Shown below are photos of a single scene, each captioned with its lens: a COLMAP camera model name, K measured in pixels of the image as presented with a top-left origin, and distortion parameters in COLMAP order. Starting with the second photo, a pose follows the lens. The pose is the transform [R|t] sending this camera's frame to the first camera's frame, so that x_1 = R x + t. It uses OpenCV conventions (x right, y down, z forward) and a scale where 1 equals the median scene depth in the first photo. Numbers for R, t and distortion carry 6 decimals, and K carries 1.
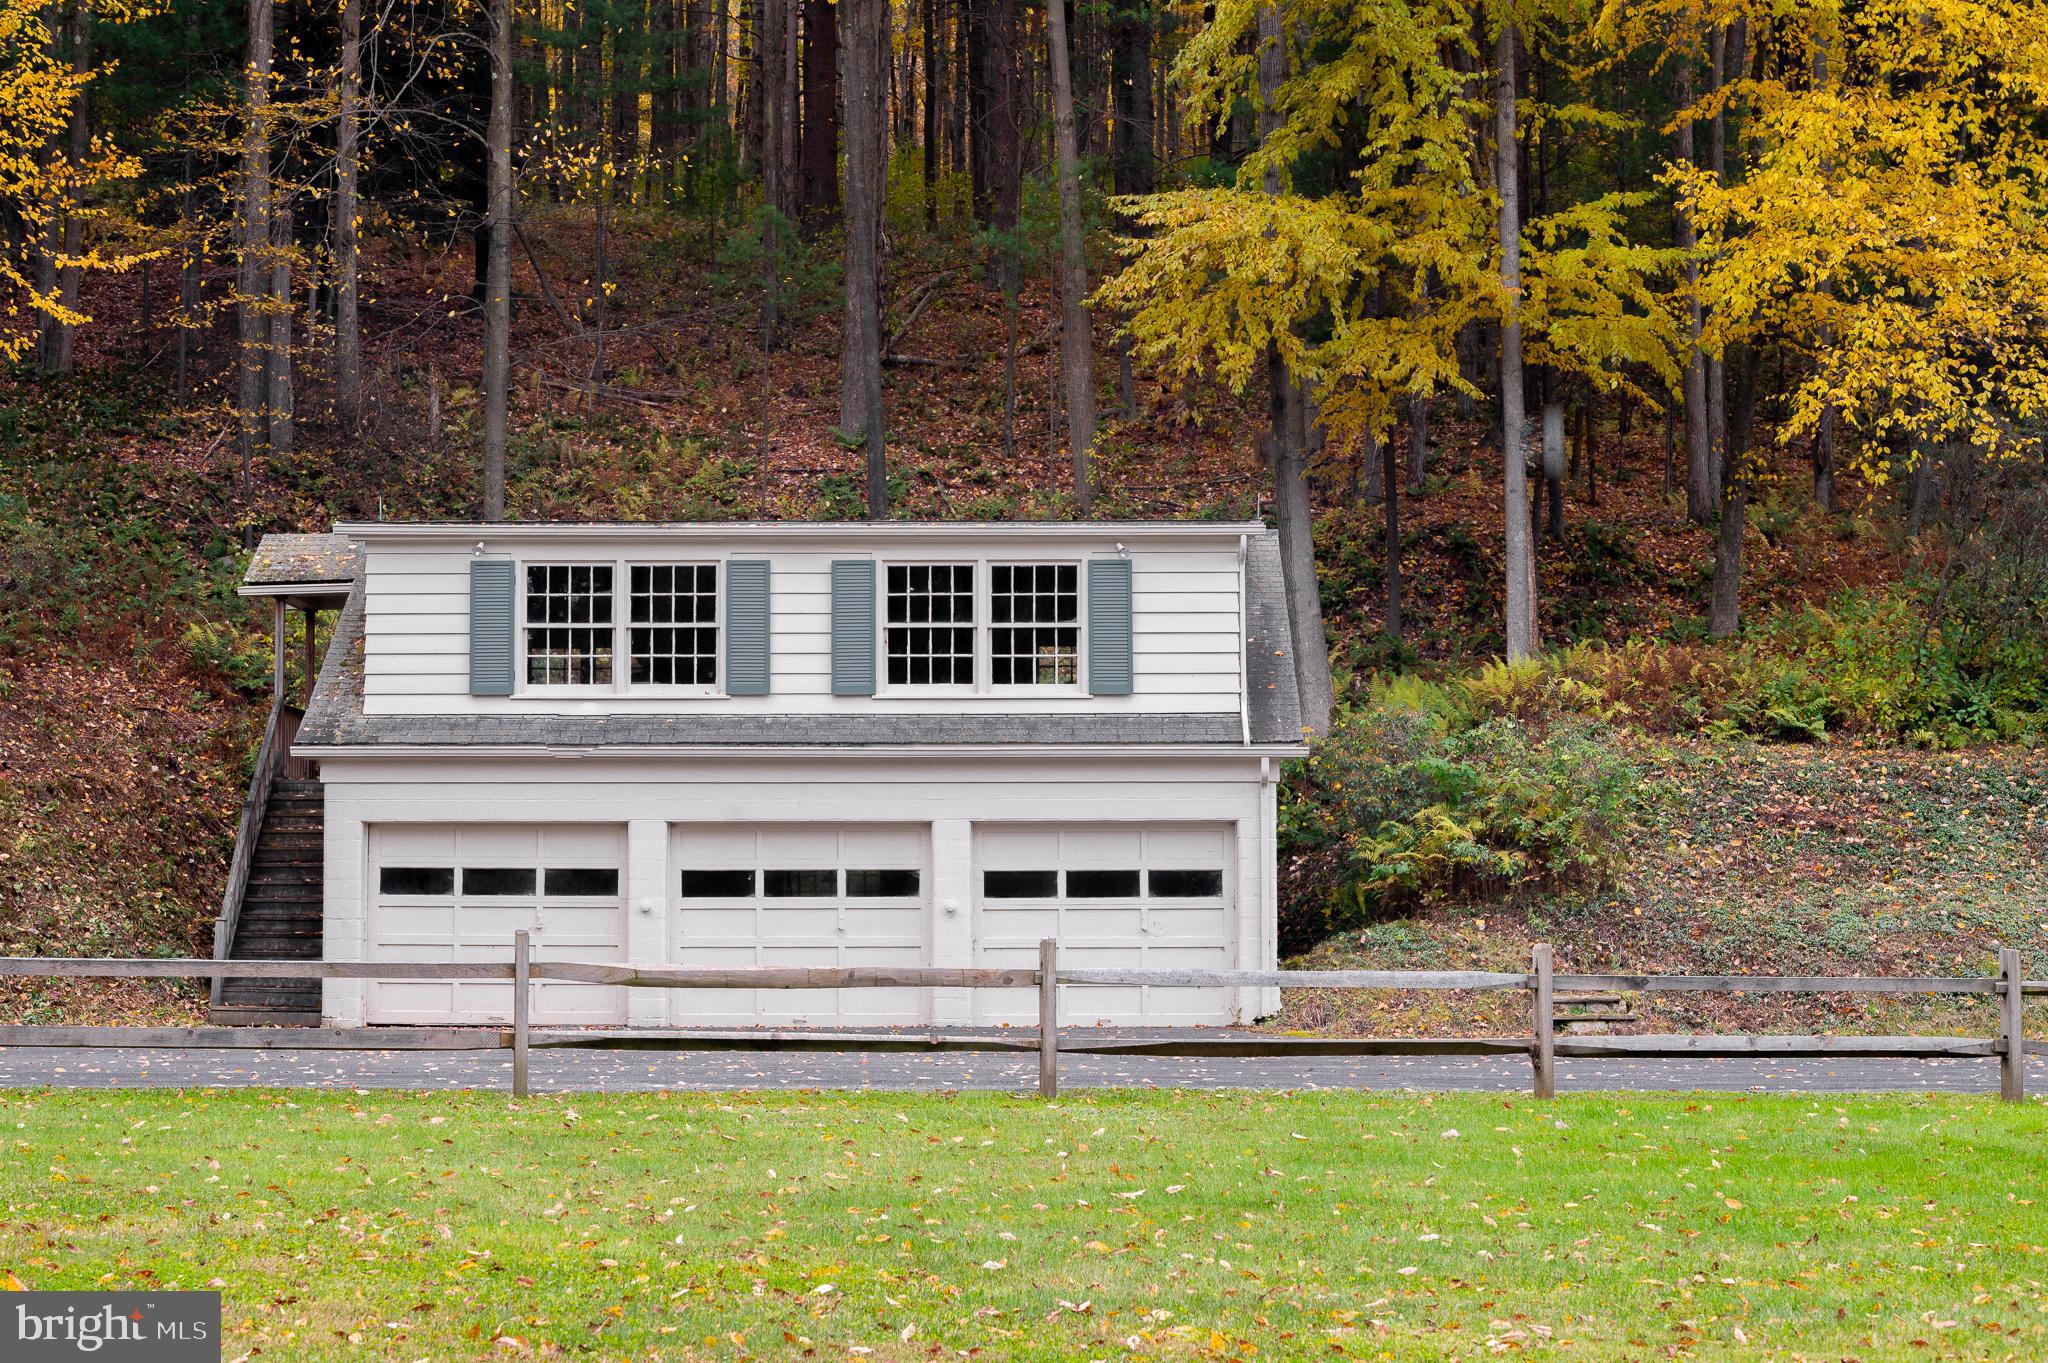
lens RADIAL K [[3601.5, 0, 1024.0], [0, 3601.5, 681.5], [0, 0, 1]] dist [0.021382, -0.021172]
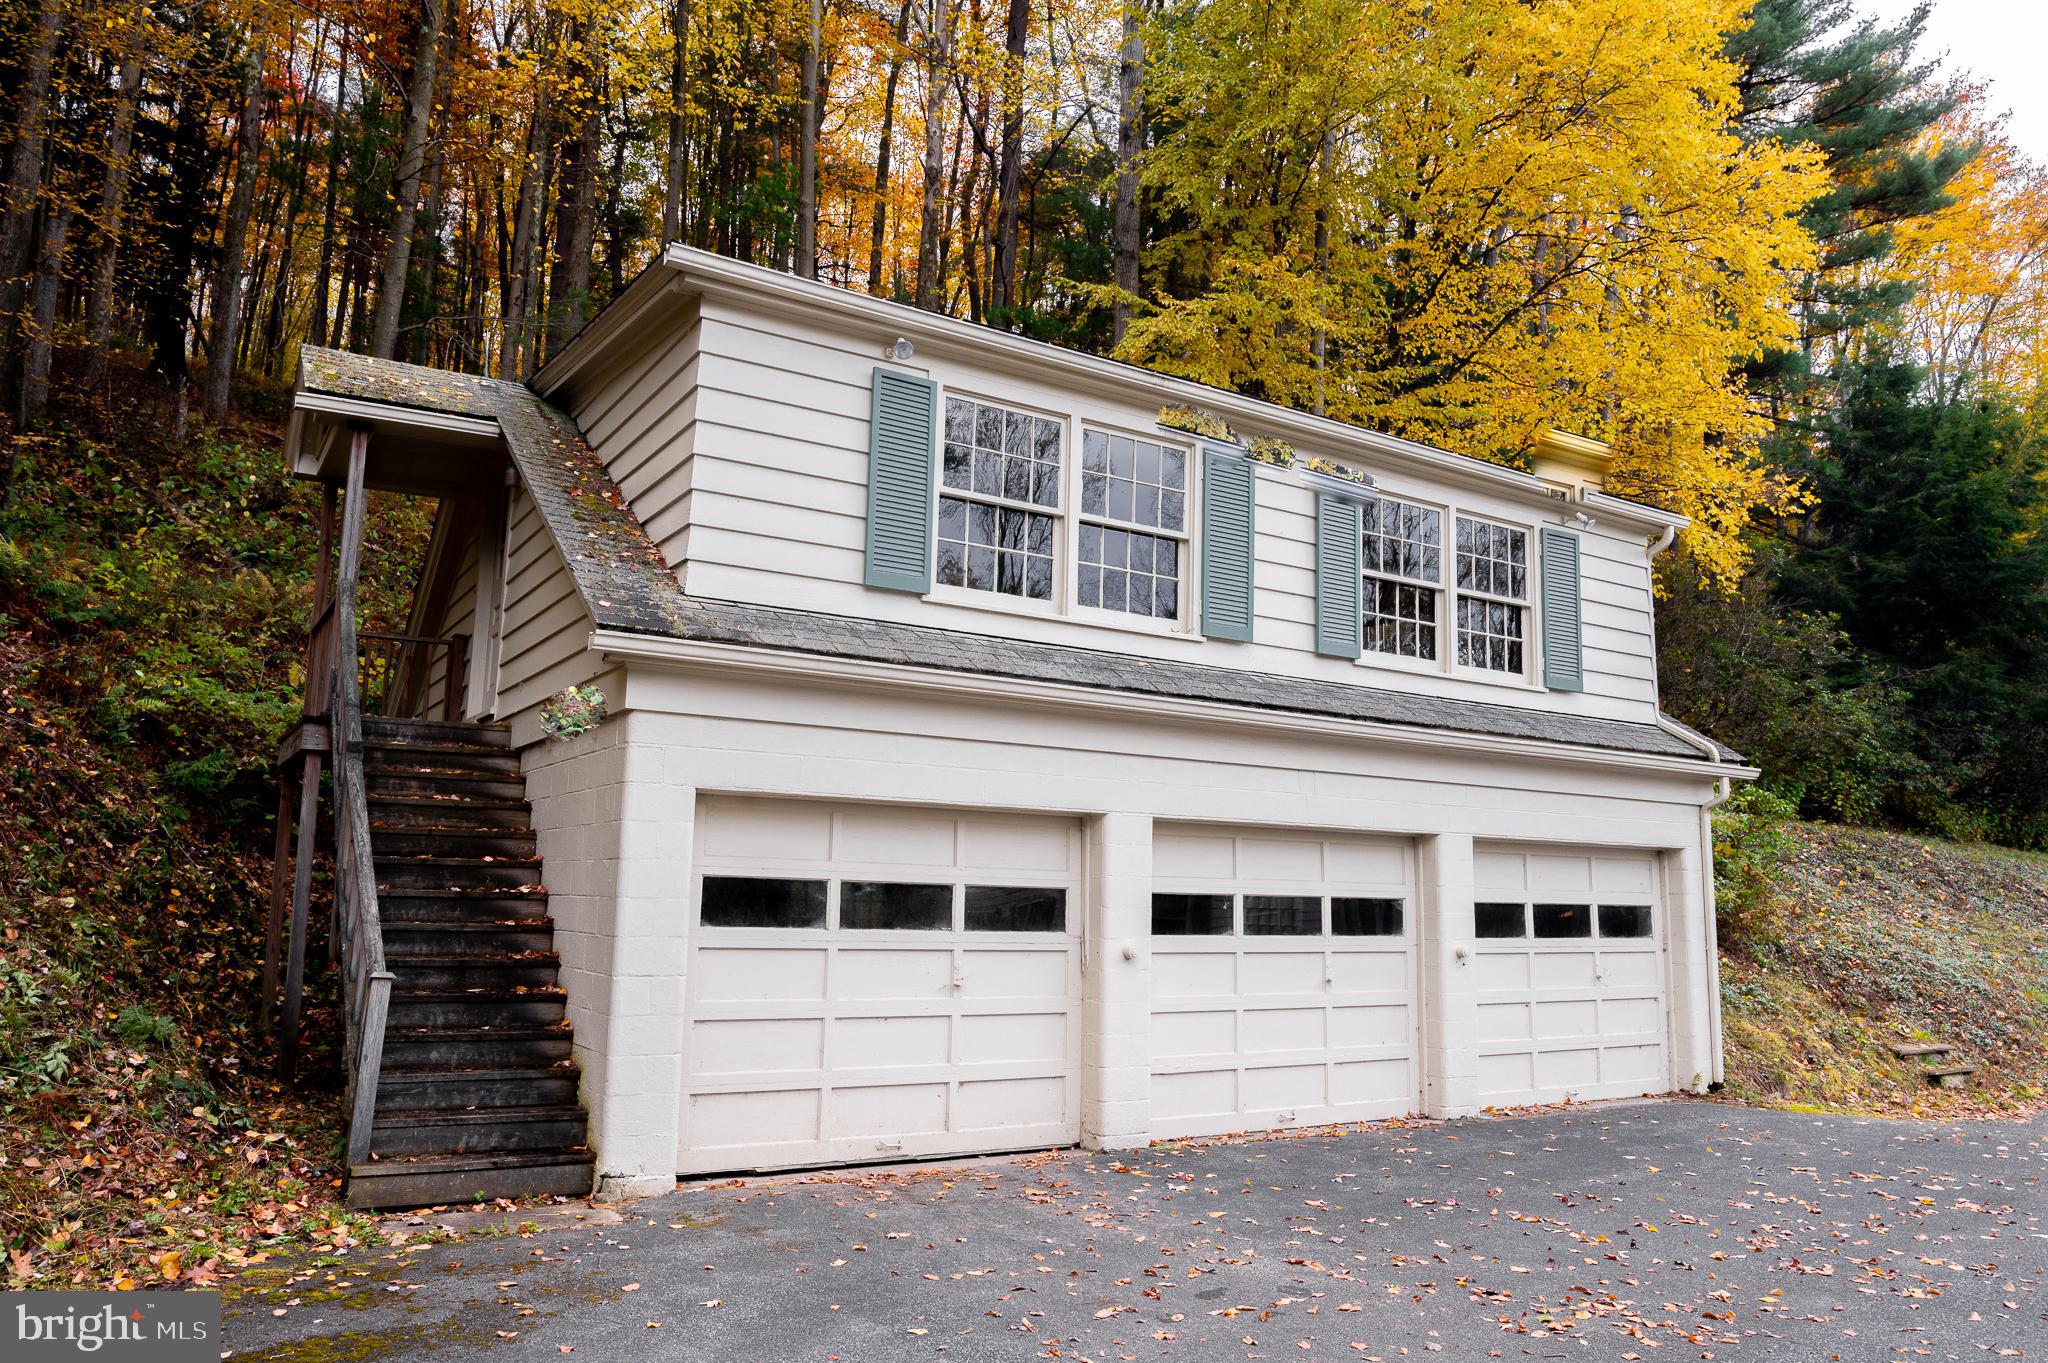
lens RADIAL K [[1393.1, 0, 1024.0], [0, 1393.1, 681.5], [0, 0, 1]] dist [-0.008585, 0.005927]
pose [[0.839586, 0.102175, 0.533531, -0.252396], [-0.060342, 0.993615, -0.095327, 0.039519], [-0.539865, 0.047841, 0.840391, 0.795317]]
